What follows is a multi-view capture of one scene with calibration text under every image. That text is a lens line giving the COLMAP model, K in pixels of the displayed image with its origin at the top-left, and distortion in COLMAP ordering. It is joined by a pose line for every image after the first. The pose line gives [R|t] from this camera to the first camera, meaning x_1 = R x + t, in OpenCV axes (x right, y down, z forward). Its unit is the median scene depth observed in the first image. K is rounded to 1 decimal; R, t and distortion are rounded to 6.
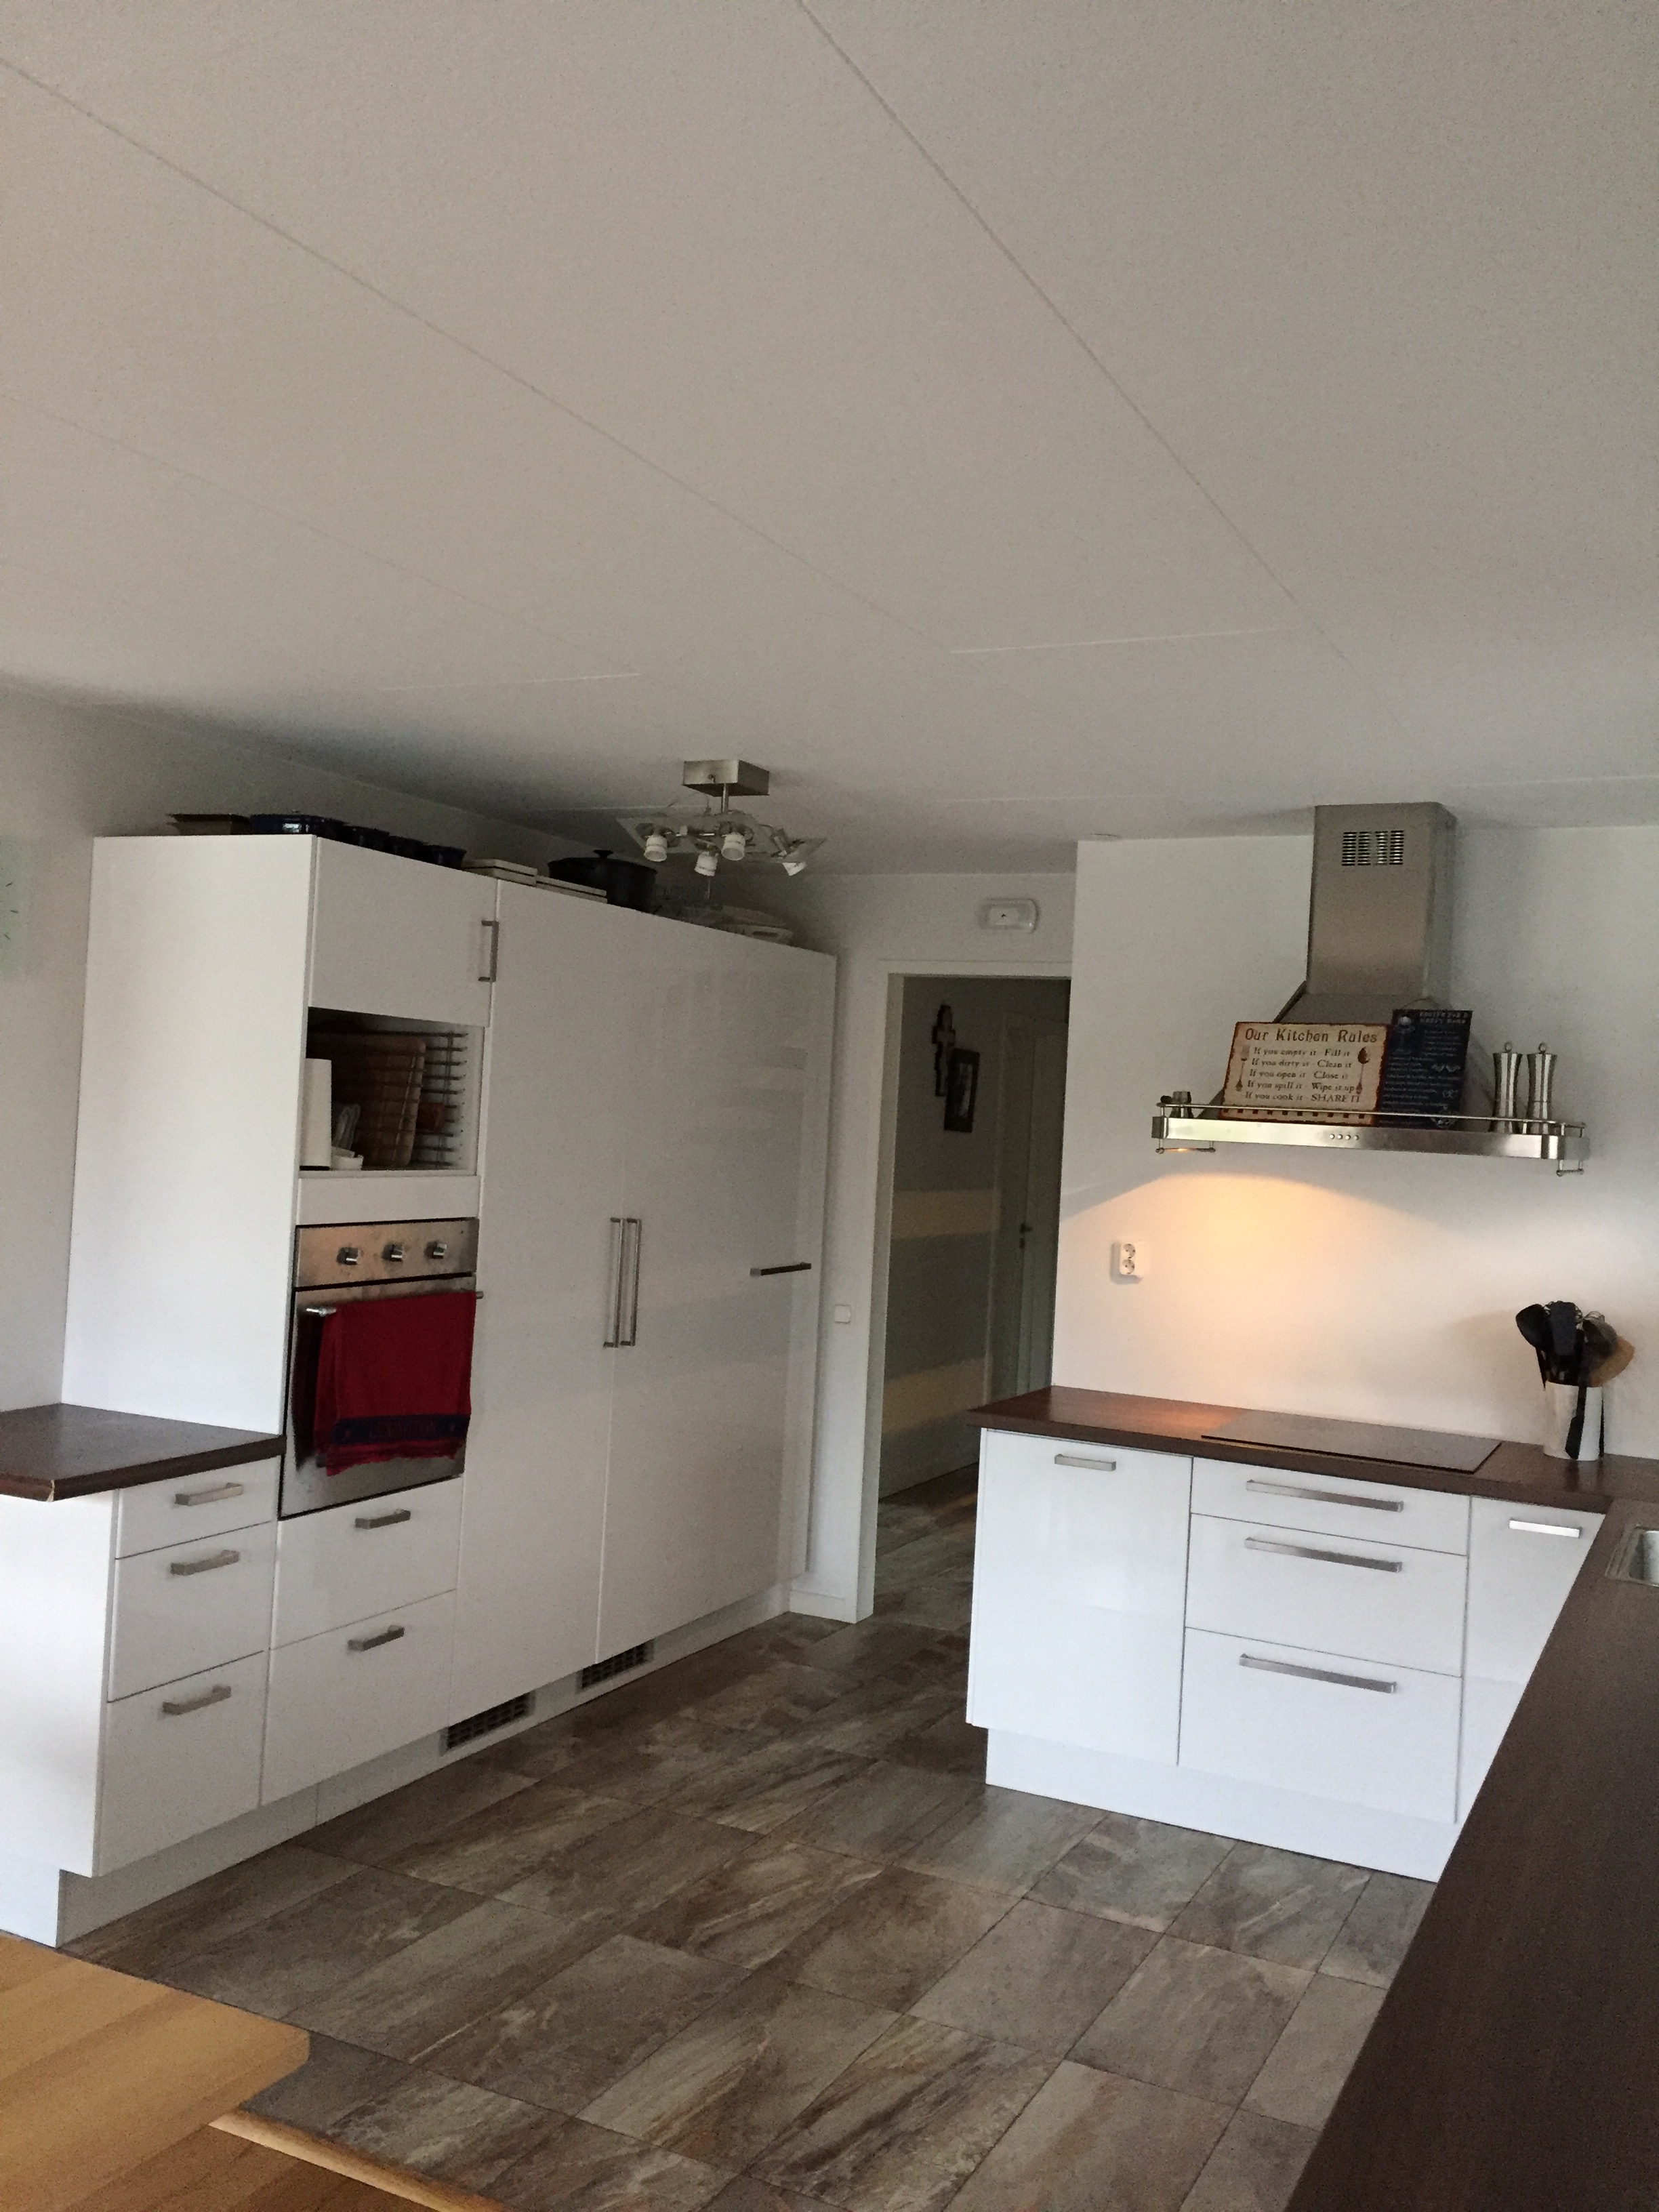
lens RADIAL K [[1942.3, 0, 825.4], [0, 1942.3, 1107.5], [0, 0, 1]] dist [0.035974, -0.024767]
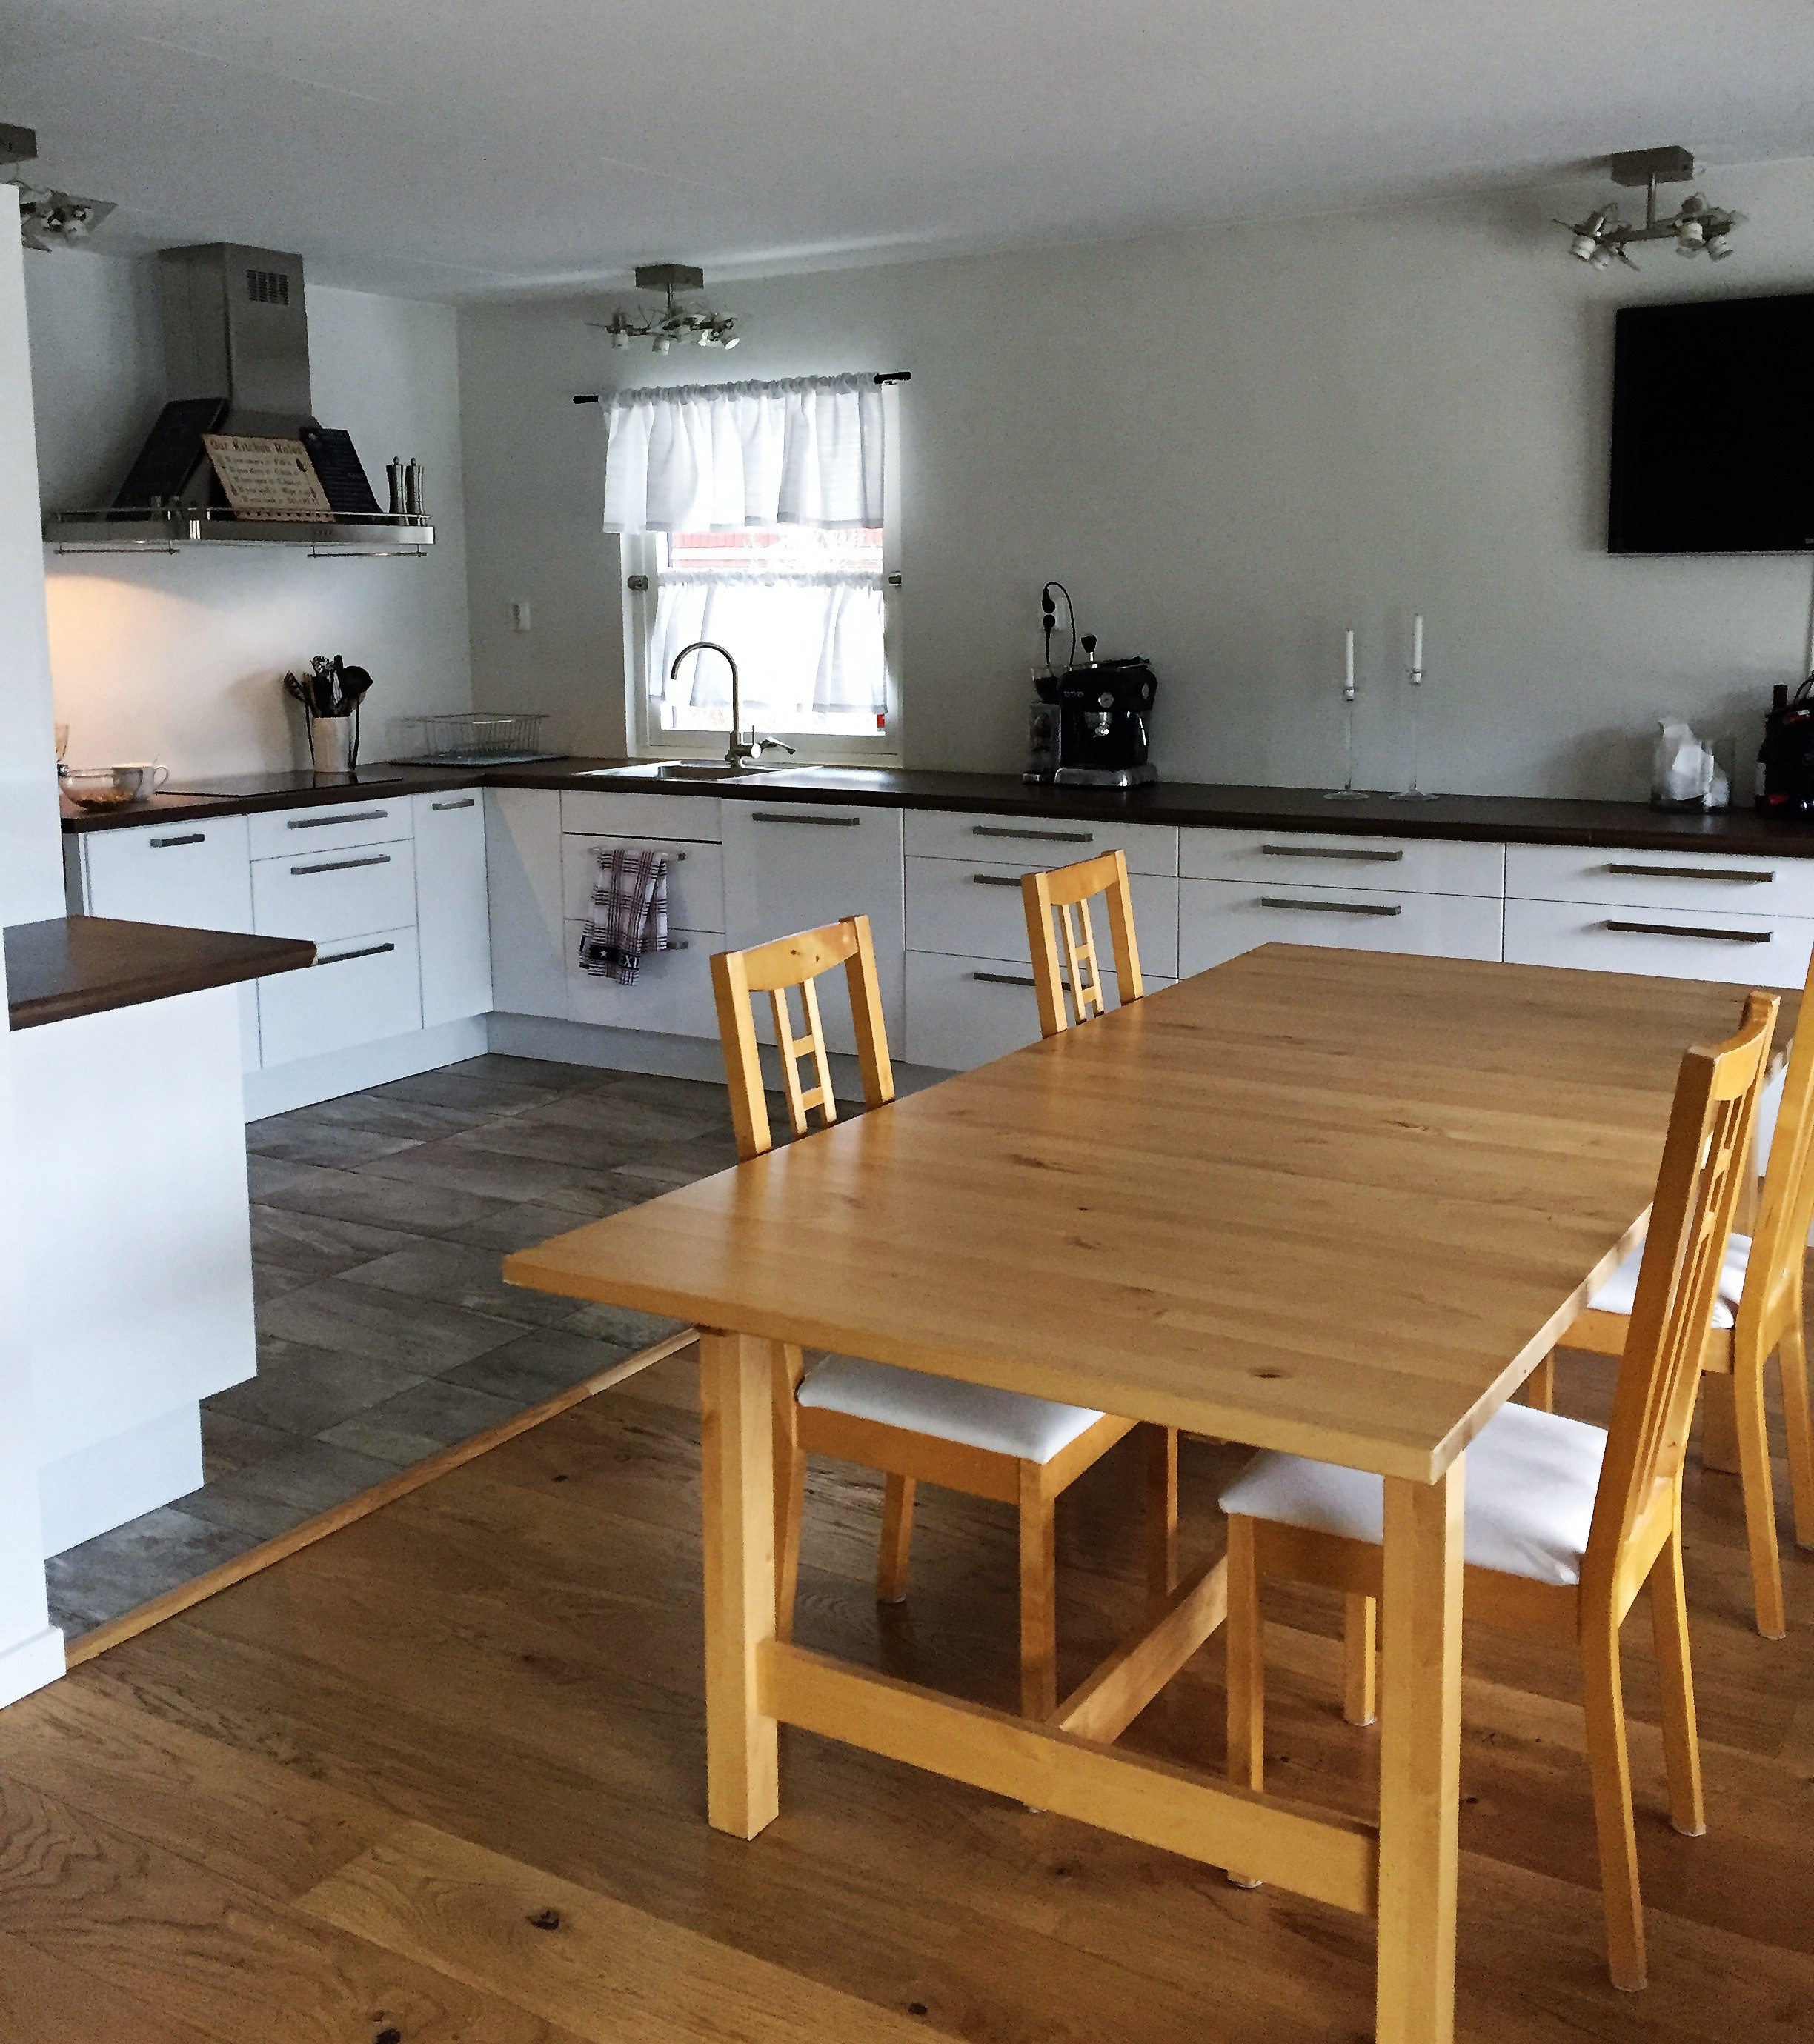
lens RADIAL K [[2022.9, 0, 905.9], [0, 2022.9, 1019.9], [0, 0, 1]] dist [-0.012030, 0.000000]
pose [[0.079723, -0.254125, 0.963880, -1.038624], [0.012368, 0.967136, 0.253960, -0.006829], [-0.996740, -0.008326, 0.080246, 0.521701]]
